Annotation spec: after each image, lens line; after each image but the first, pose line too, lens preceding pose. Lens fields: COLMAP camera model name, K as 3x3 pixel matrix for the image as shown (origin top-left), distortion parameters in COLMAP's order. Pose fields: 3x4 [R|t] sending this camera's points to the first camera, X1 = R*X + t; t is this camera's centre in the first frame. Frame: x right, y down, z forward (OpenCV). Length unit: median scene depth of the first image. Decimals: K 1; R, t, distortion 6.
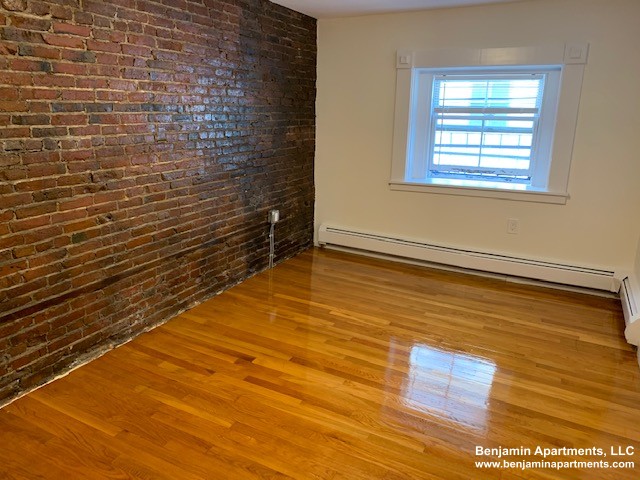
lens RADIAL K [[485.3, 0, 312.8], [0, 485.3, 239.6], [0, 0, 1]] dist [0.050353, -0.059204]
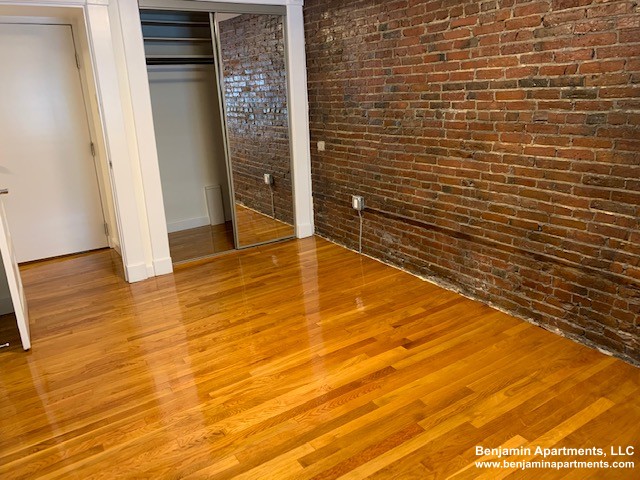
lens RADIAL K [[485.3, 0, 312.8], [0, 485.3, 239.6], [0, 0, 1]] dist [0.050353, -0.059204]
pose [[-0.516389, 0.255782, -0.817263, 0.759251], [-0.192841, 0.895106, 0.401991, -0.322295], [0.834359, 0.365185, -0.412898, 1.242505]]
